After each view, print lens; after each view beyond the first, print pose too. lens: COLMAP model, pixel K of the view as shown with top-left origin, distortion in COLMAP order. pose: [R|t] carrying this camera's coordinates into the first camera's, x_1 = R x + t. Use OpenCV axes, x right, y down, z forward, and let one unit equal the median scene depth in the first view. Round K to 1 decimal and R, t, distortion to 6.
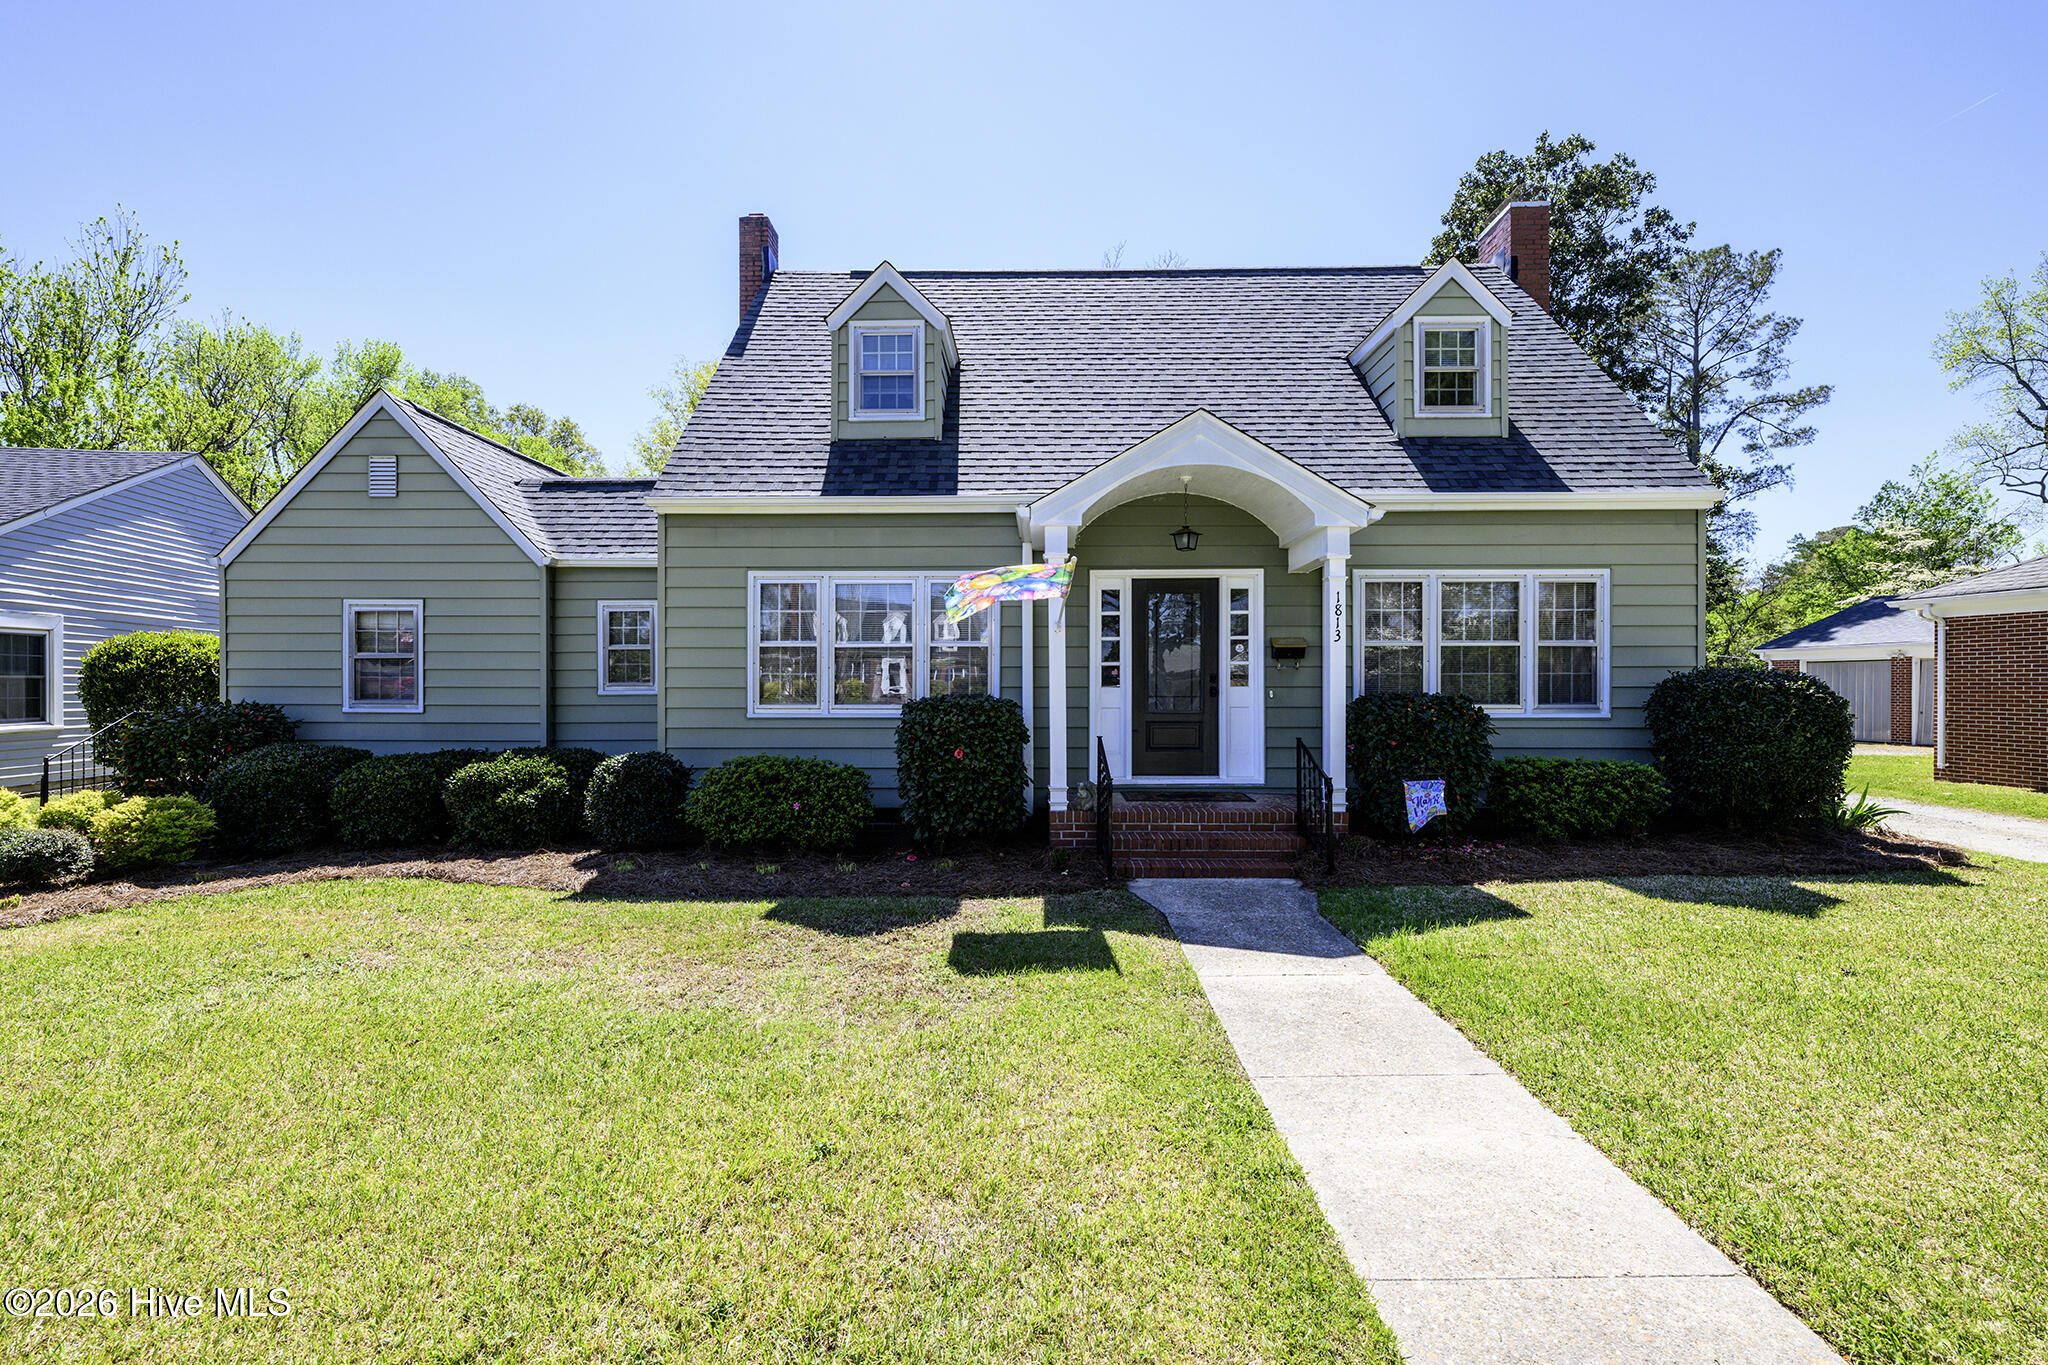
lens RADIAL K [[869.2, 0, 1038.7], [0, 869.2, 664.6], [0, 0, 1]] dist [-0.003187, -0.000228]
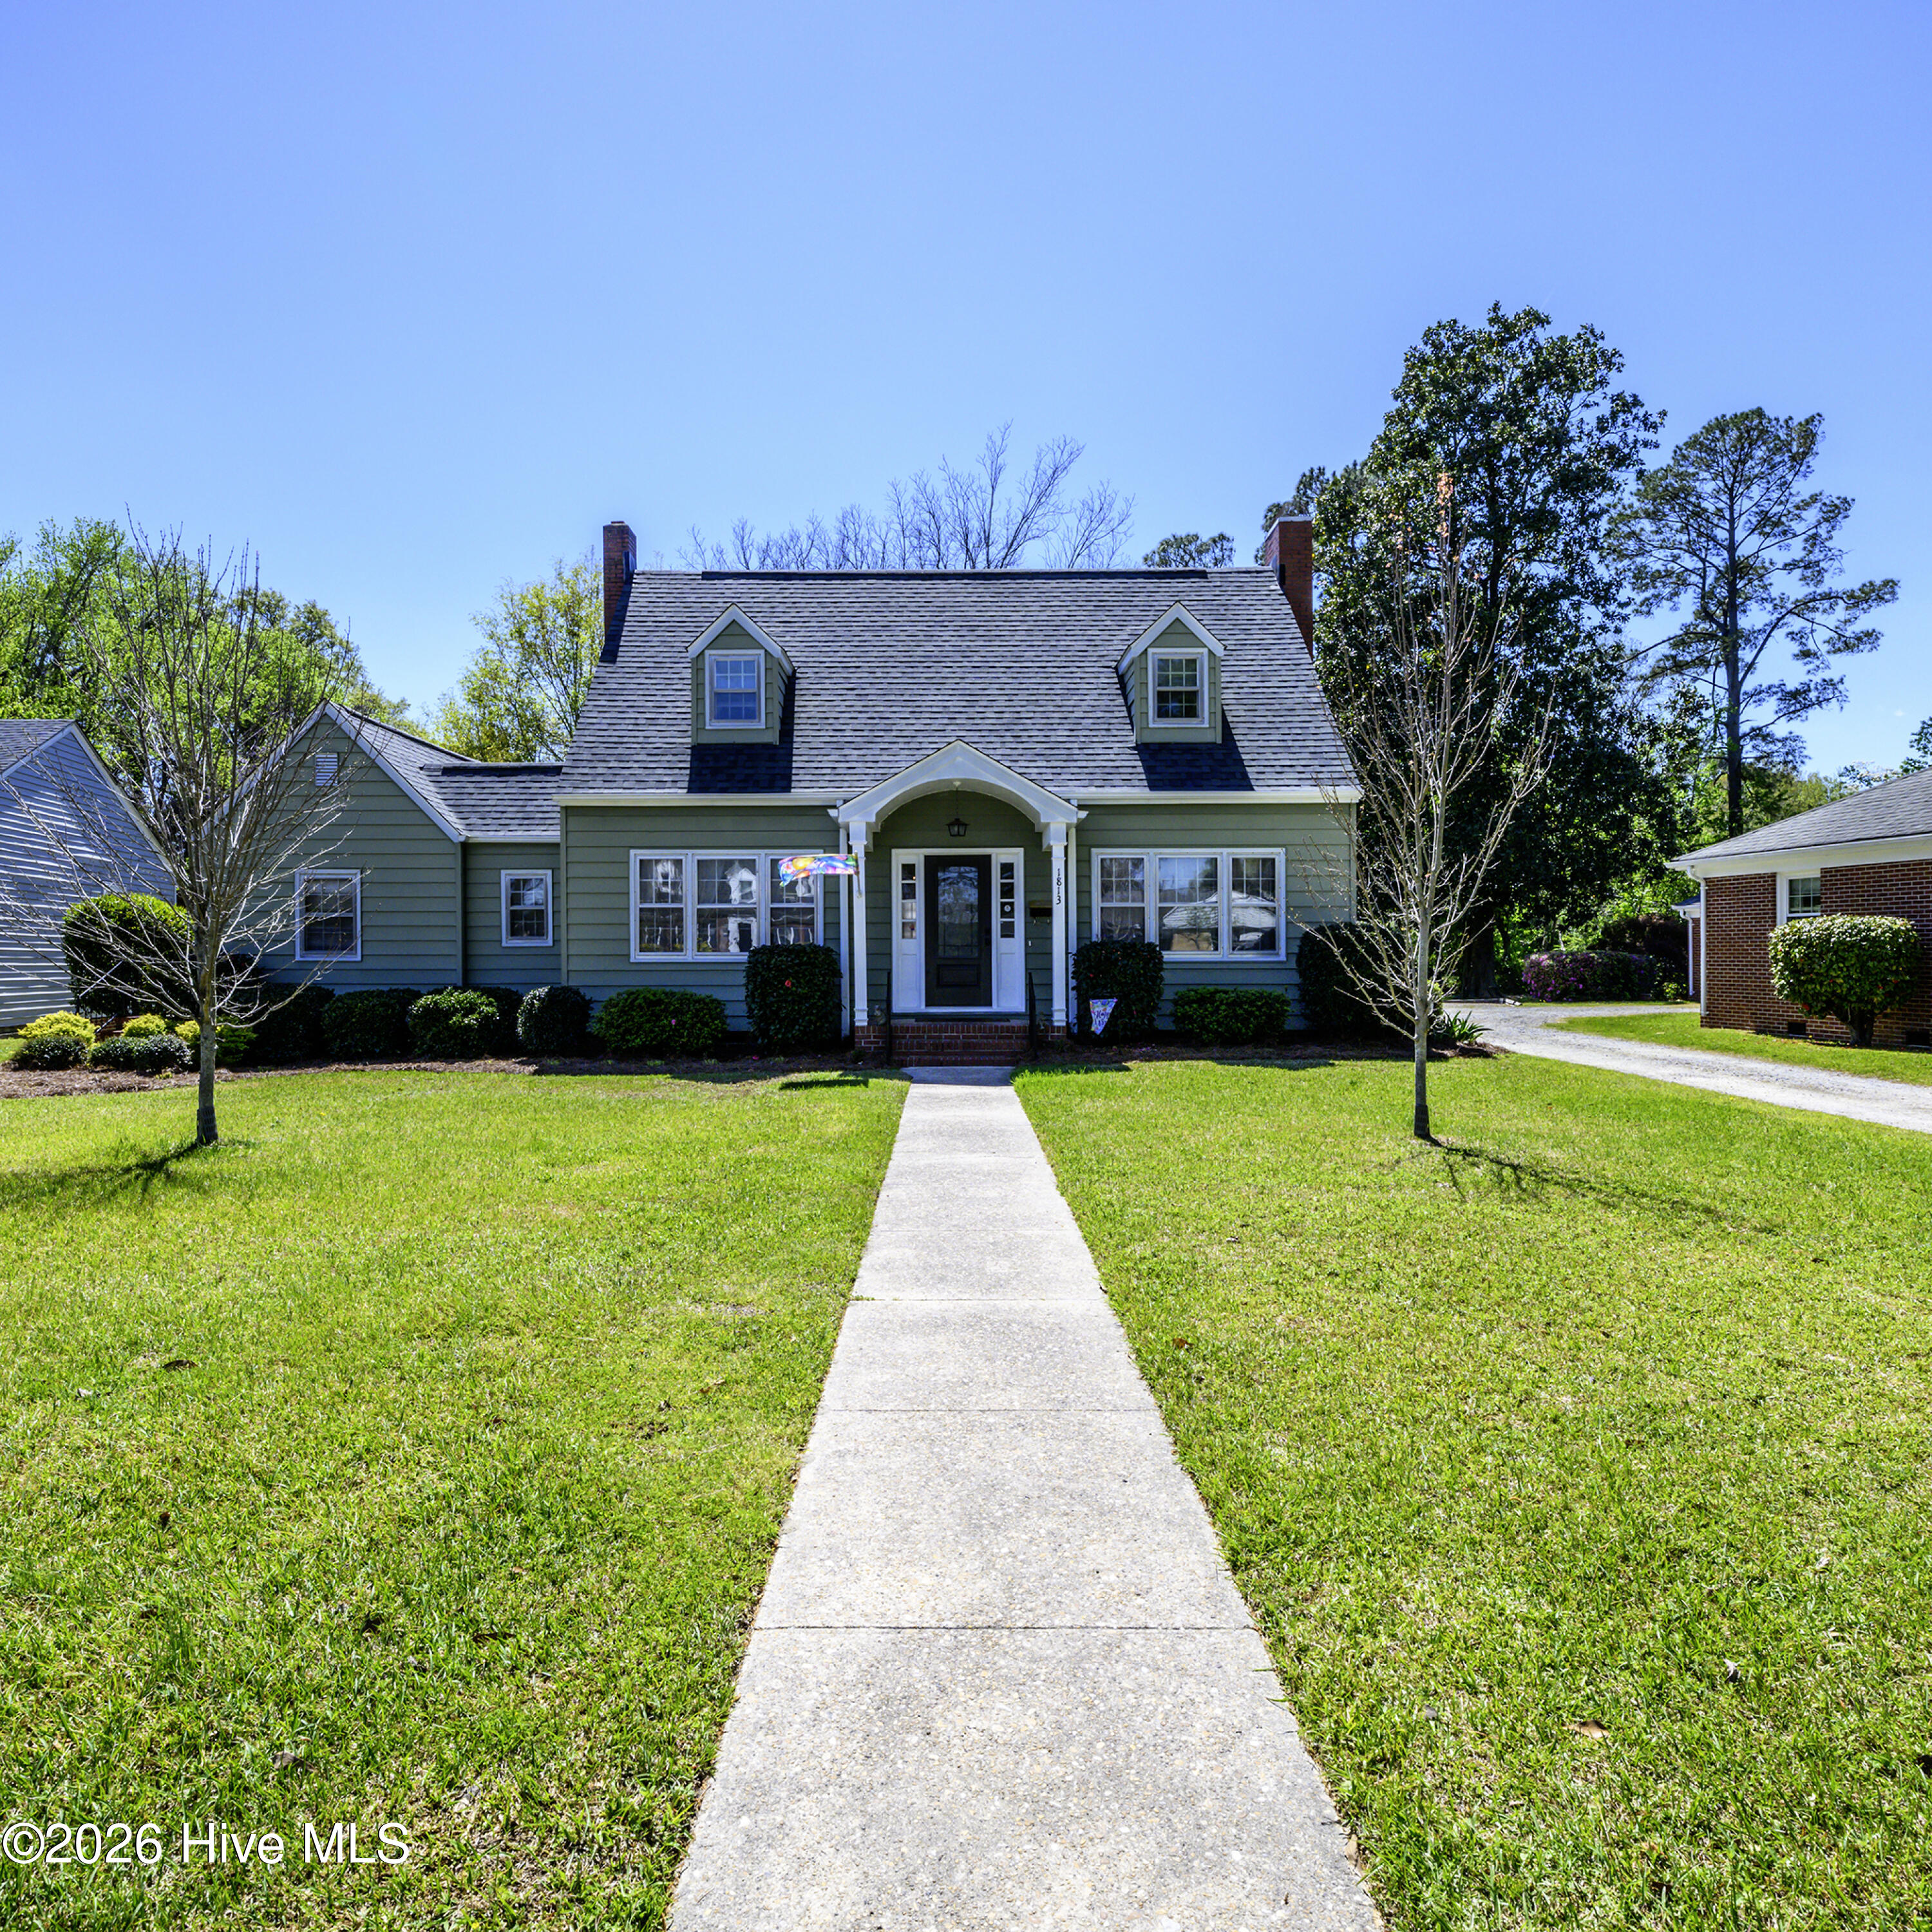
lens RADIAL K [[1343.6, 0, 960.4], [0, 1343.6, 977.5], [0, 0, 1]] dist [0.008084, 0.007455]
pose [[0.999981, -0.000541, -0.006195, 0.158507], [0.000768, 0.999327, 0.036682, 0.009661], [0.006171, -0.036686, 0.999308, -0.934320]]
